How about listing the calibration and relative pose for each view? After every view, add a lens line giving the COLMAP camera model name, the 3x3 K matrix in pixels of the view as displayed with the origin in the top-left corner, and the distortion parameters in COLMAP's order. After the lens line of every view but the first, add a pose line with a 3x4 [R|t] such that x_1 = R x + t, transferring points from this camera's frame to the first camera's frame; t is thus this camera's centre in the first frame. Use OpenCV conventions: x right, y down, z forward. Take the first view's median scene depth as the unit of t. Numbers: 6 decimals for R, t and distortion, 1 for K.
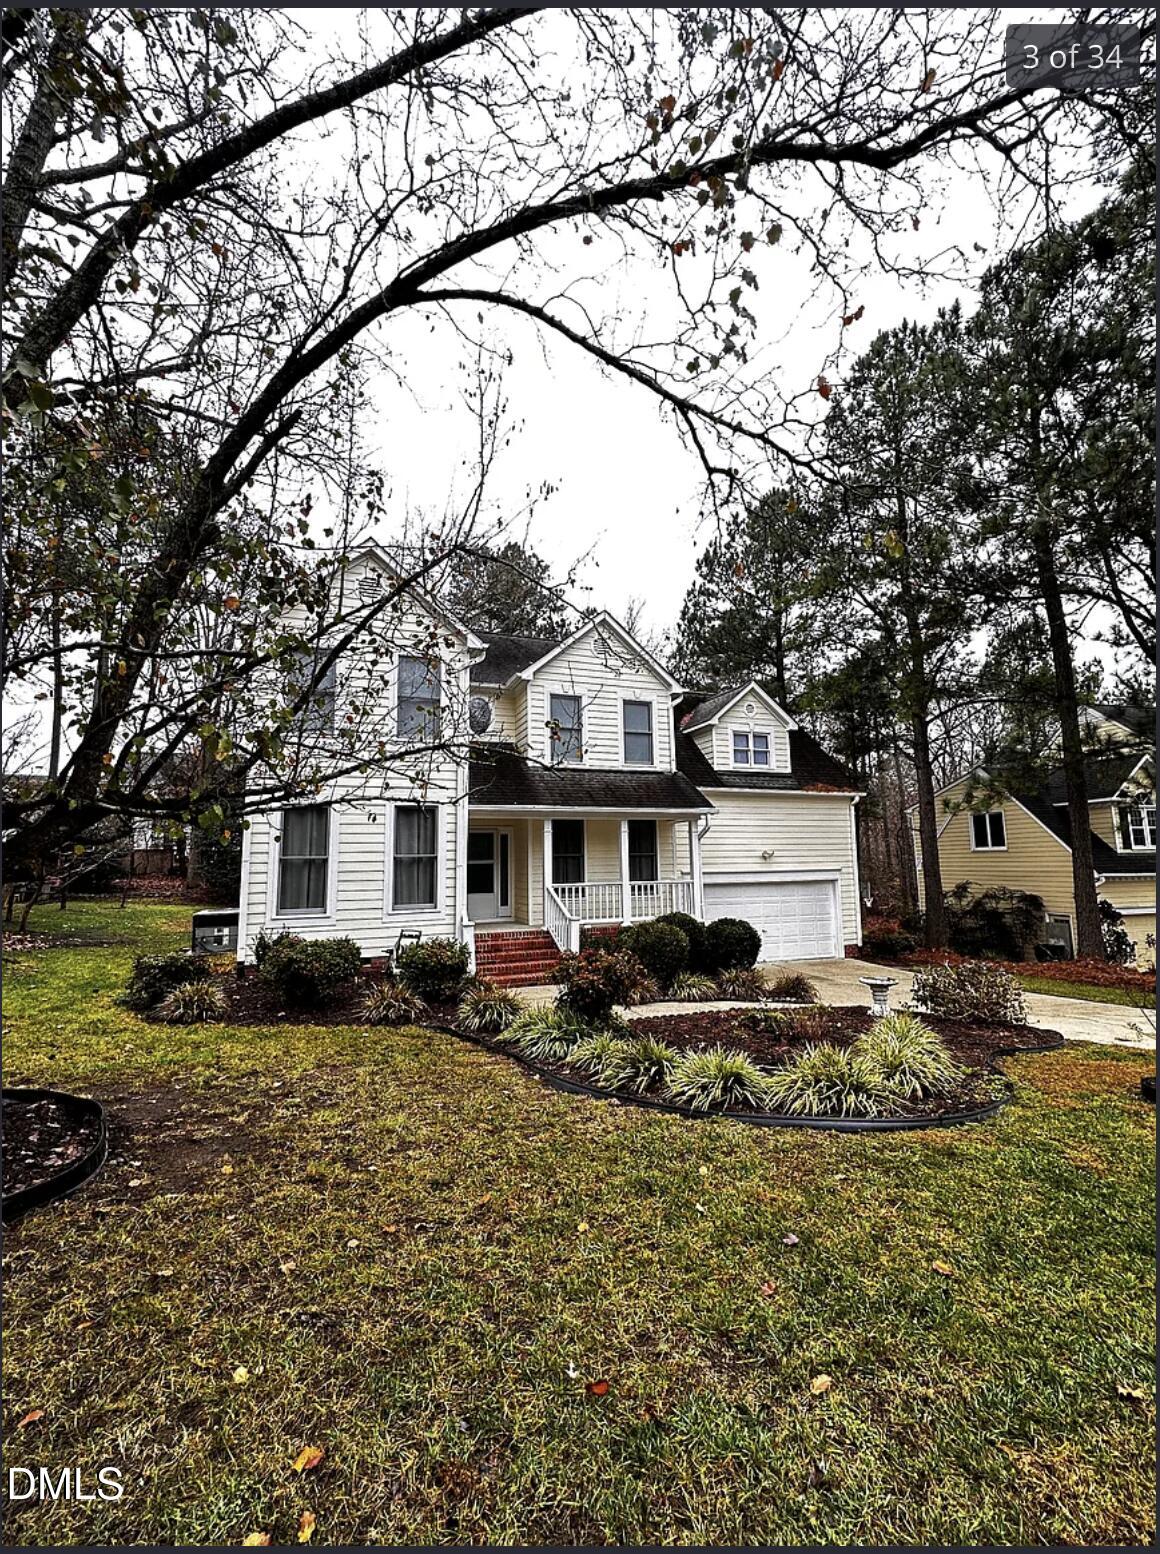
lens RADIAL K [[651.5, 0, 580.0], [0, 651.5, 777.0], [0, 0, 1]] dist [-0.001136, -0.000016]
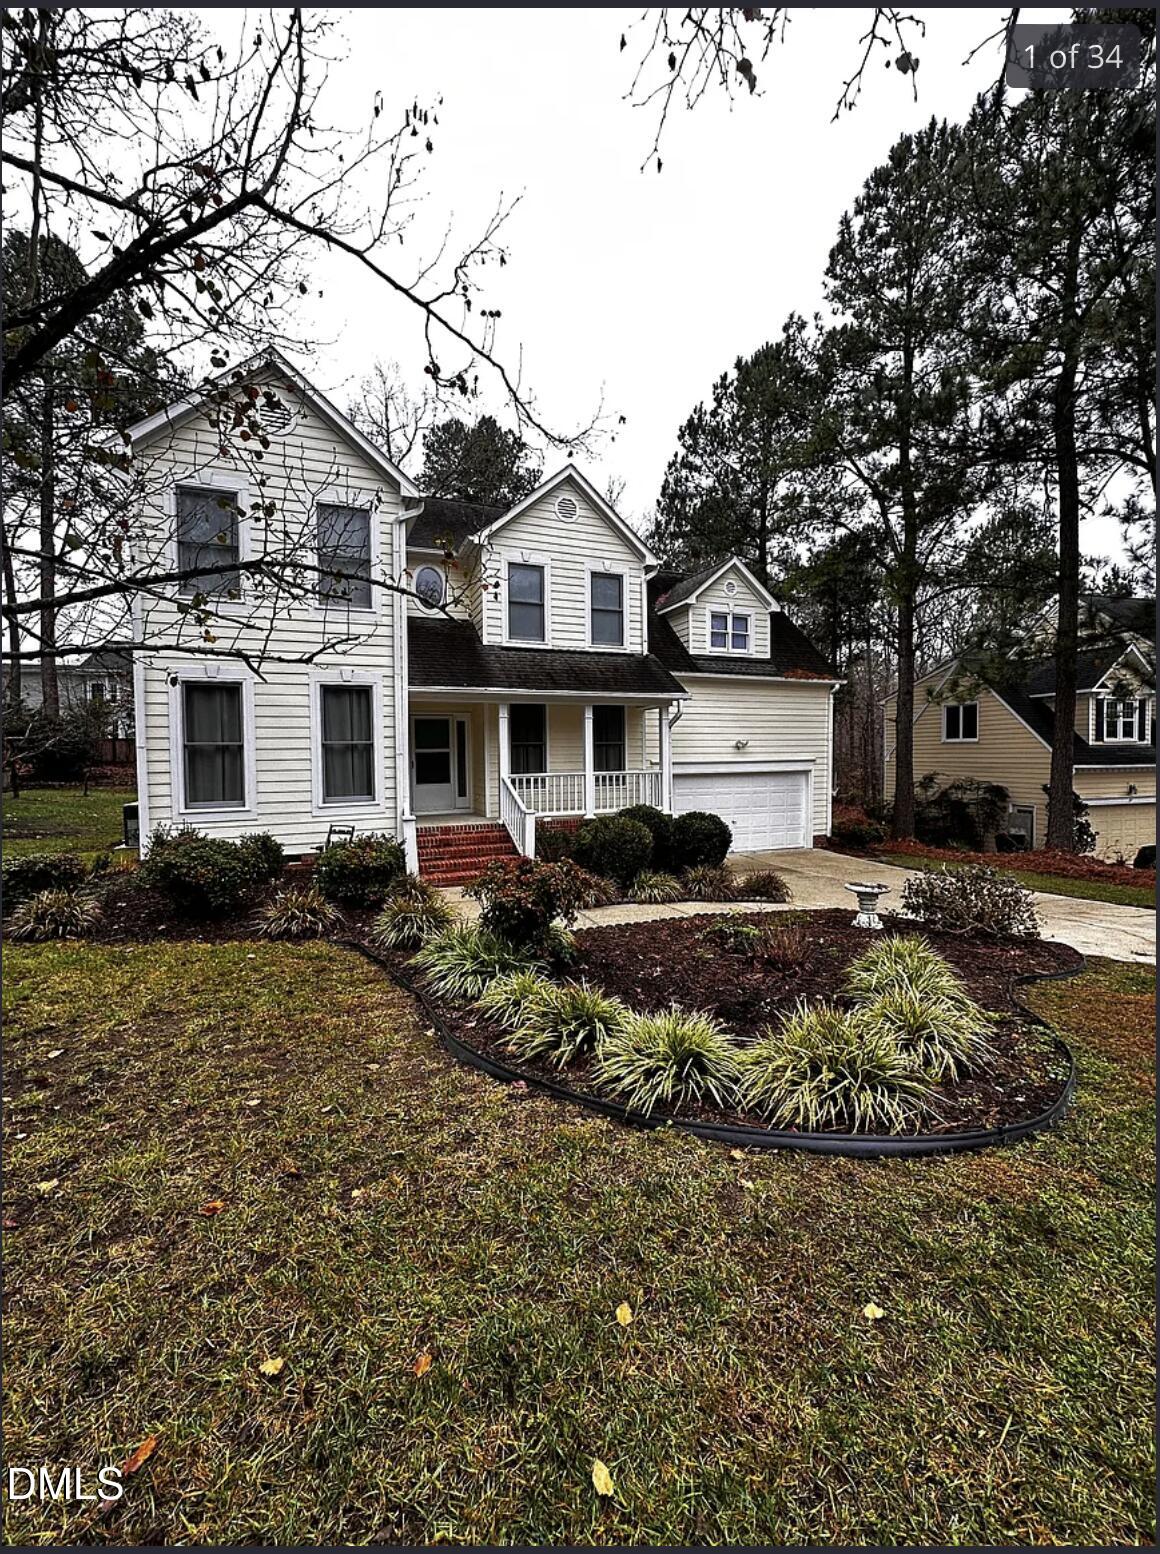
lens RADIAL K [[606.2, 0, 577.1], [0, 606.2, 777.8], [0, 0, 1]] dist [-0.006221, -0.000003]
pose [[0.999778, 0.003172, 0.020829, 0.031514], [-0.006668, 0.985425, 0.169980, 0.019980], [-0.019986, -0.170081, 0.985227, 0.133383]]
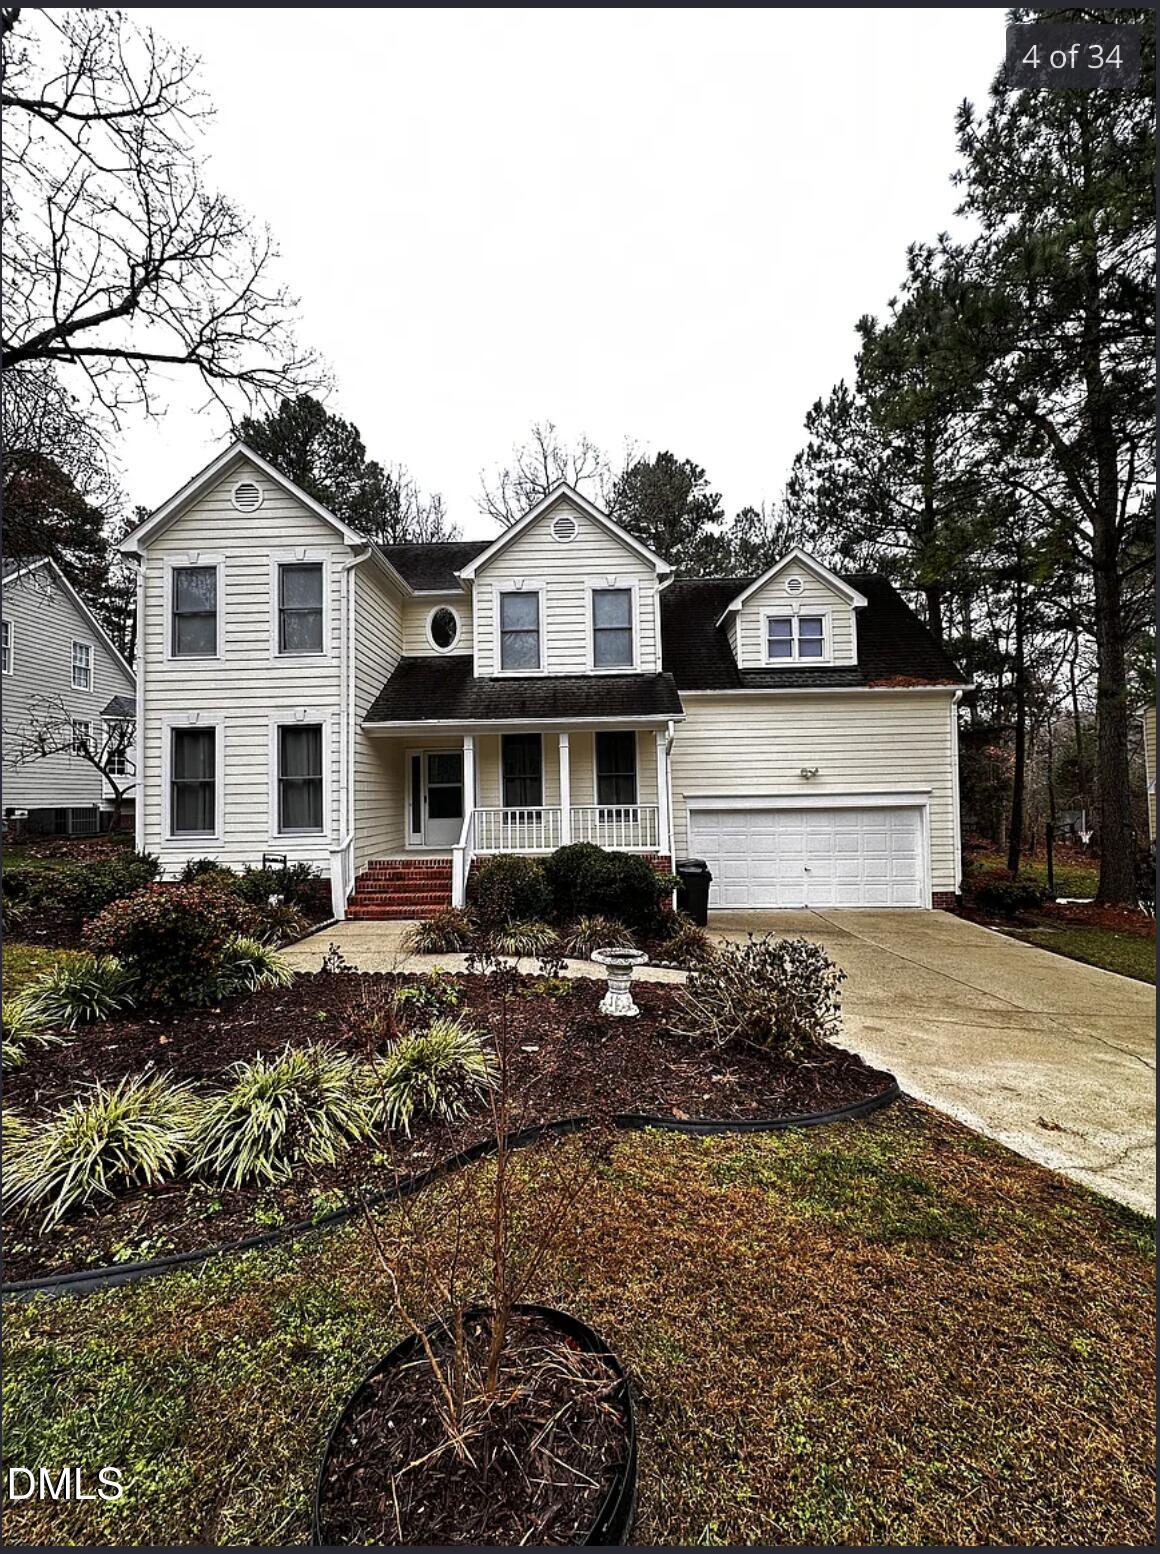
lens RADIAL K [[606.2, 0, 577.1], [0, 606.2, 777.8], [0, 0, 1]] dist [-0.006221, -0.000003]
pose [[0.921730, -0.010241, -0.387698, 0.351664], [0.054715, 0.993087, 0.103851, 0.039168], [0.383954, -0.116935, 0.915918, 0.261457]]
